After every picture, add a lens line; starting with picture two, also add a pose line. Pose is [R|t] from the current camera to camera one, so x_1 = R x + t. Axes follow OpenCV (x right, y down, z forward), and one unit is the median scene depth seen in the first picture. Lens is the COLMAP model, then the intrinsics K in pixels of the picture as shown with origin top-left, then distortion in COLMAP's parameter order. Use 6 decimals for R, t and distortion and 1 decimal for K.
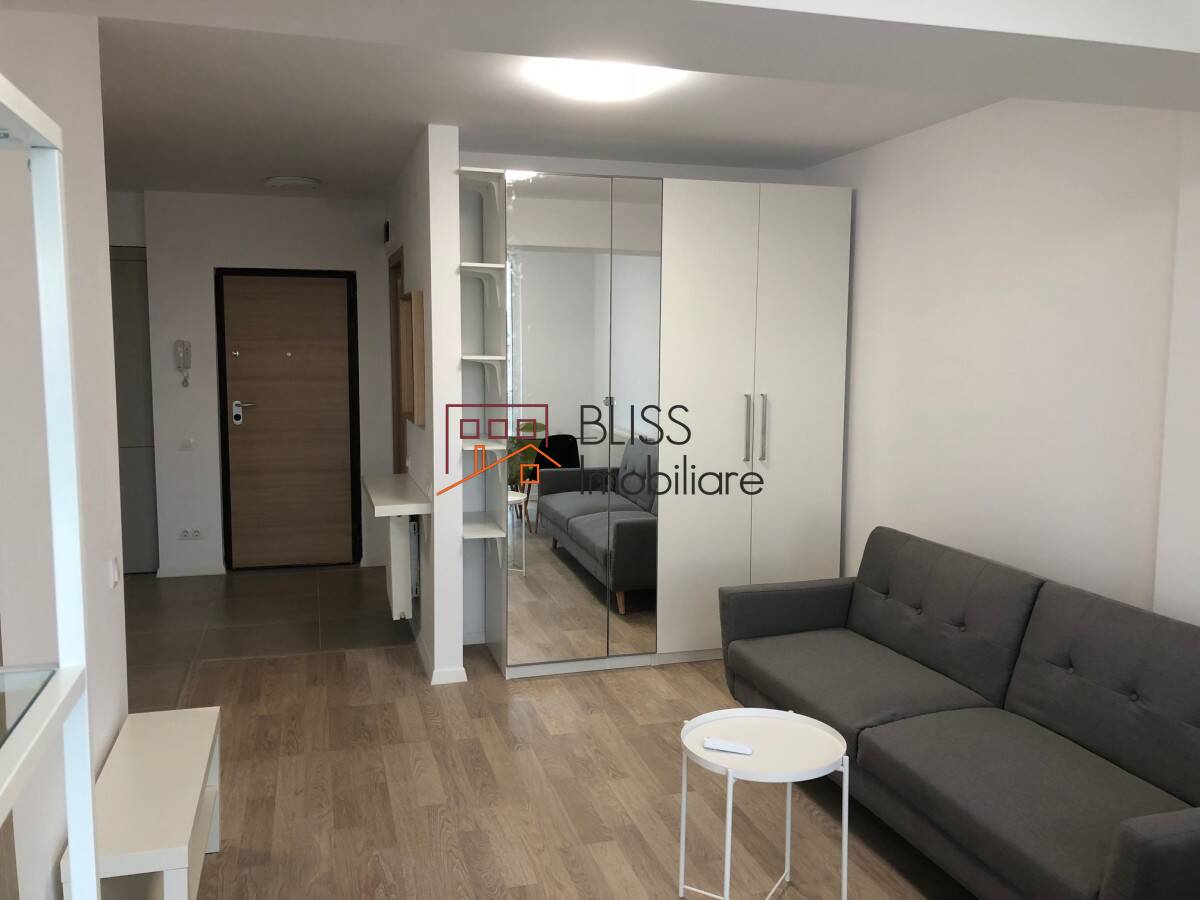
lens RADIAL K [[982.1, 0, 600.6], [0, 982.1, 441.0], [0, 0, 1]] dist [0.044197, -0.053280]
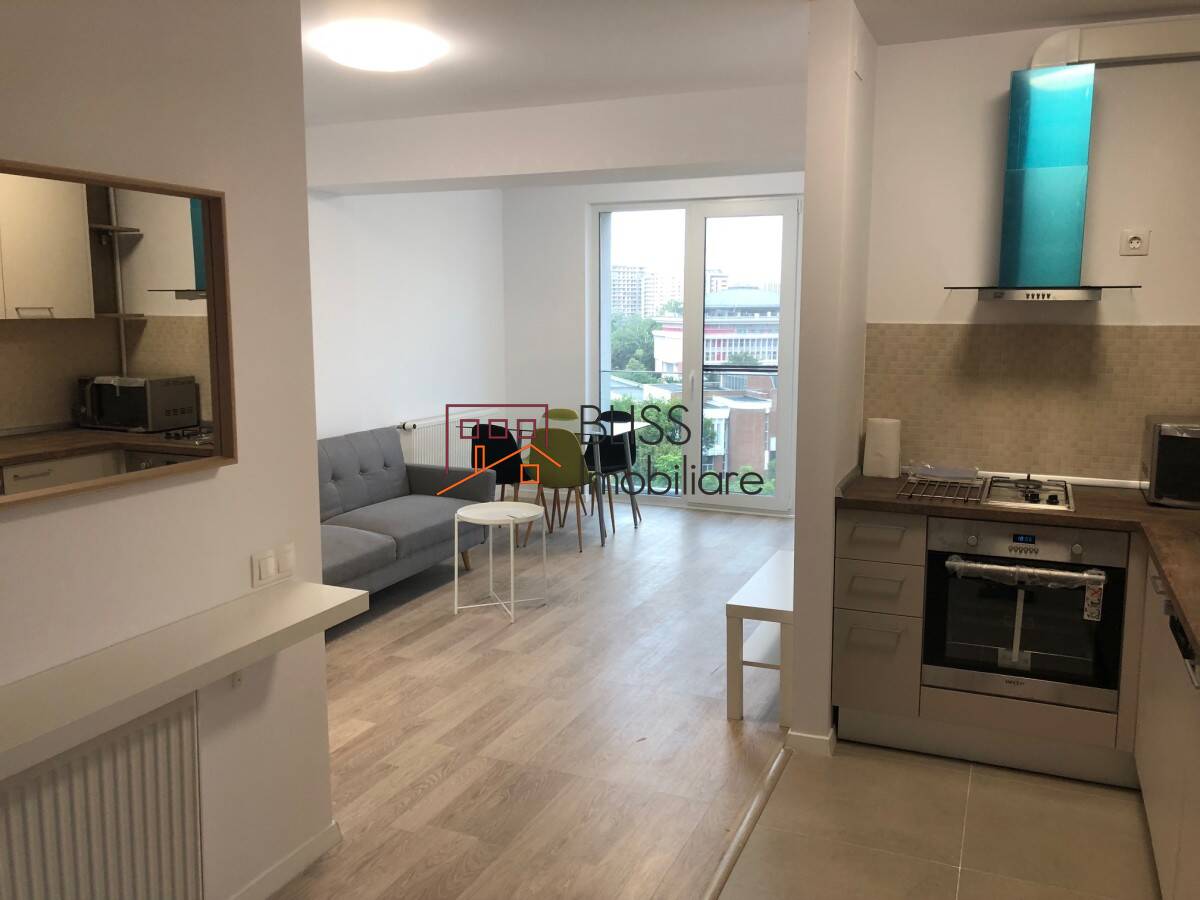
lens RADIAL K [[982.1, 0, 609.0], [0, 982.1, 442.3], [0, 0, 1]] dist [0.044197, -0.053280]
pose [[-0.773974, -0.095471, 0.625979, -0.715457], [0.056611, 0.974178, 0.218571, -0.139359], [-0.630682, 0.204605, -0.748583, 1.382886]]
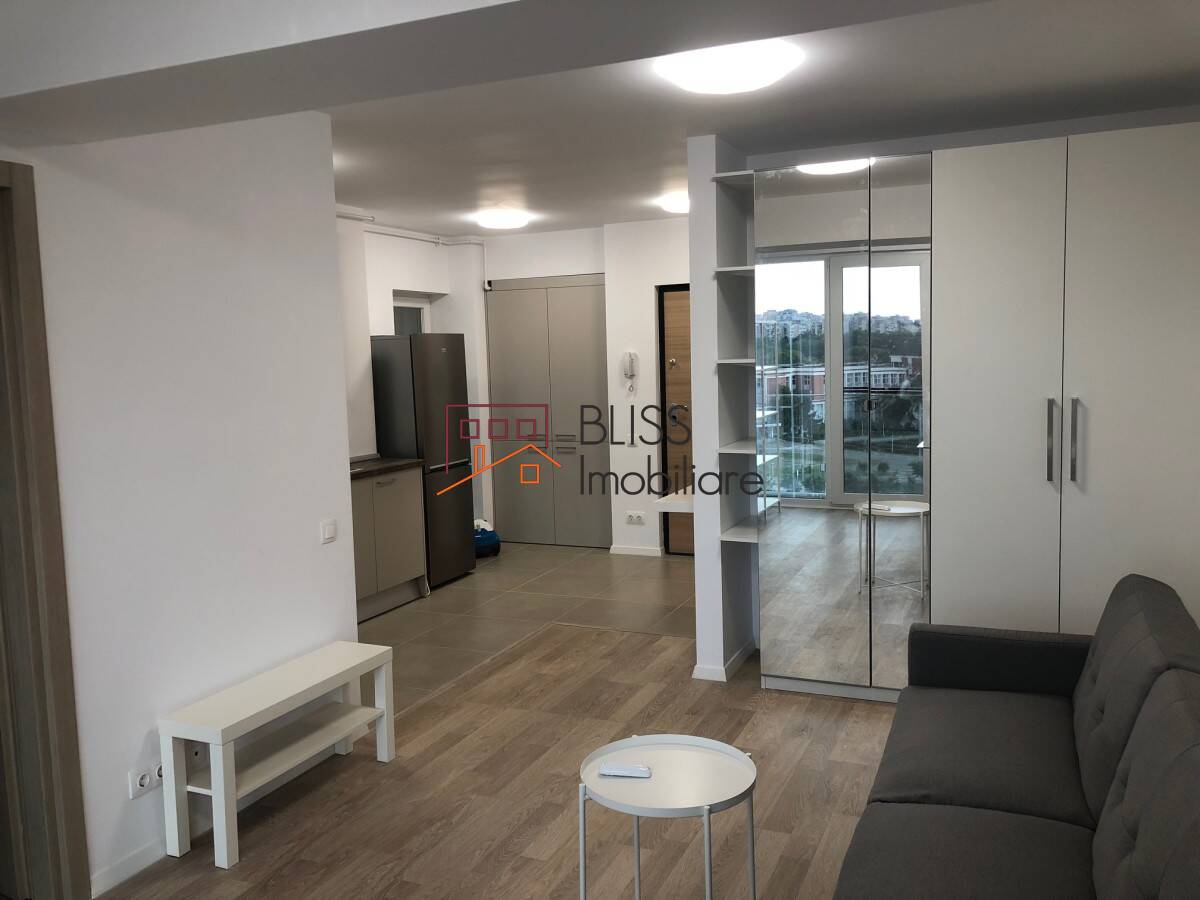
lens RADIAL K [[982.1, 0, 601.1], [0, 982.1, 445.6], [0, 0, 1]] dist [0.044197, -0.053280]
pose [[0.765808, 0.032682, -0.642238, 0.432261], [-0.031127, 0.999421, 0.013742, -0.008542], [0.642315, 0.009467, 0.766382, 0.149473]]
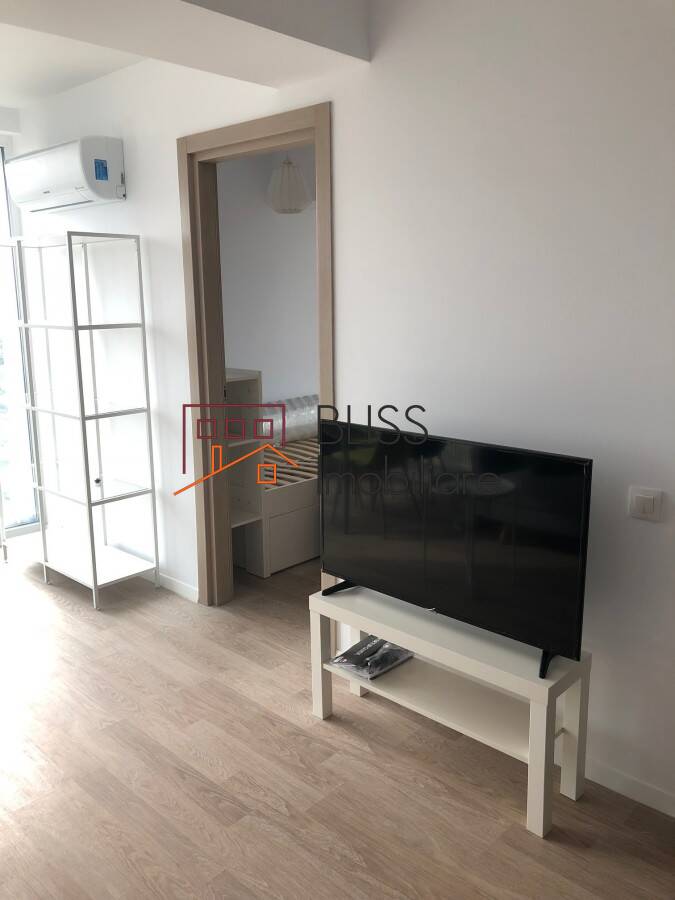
lens RADIAL K [[736.5, 0, 345.6], [0, 736.5, 435.4], [0, 0, 1]] dist [0.044197, -0.053280]
pose [[-0.862703, 0.098149, -0.496094, 0.056366], [-0.046359, 0.961506, 0.270845, -0.070466], [0.503581, 0.256657, -0.824944, 0.965365]]
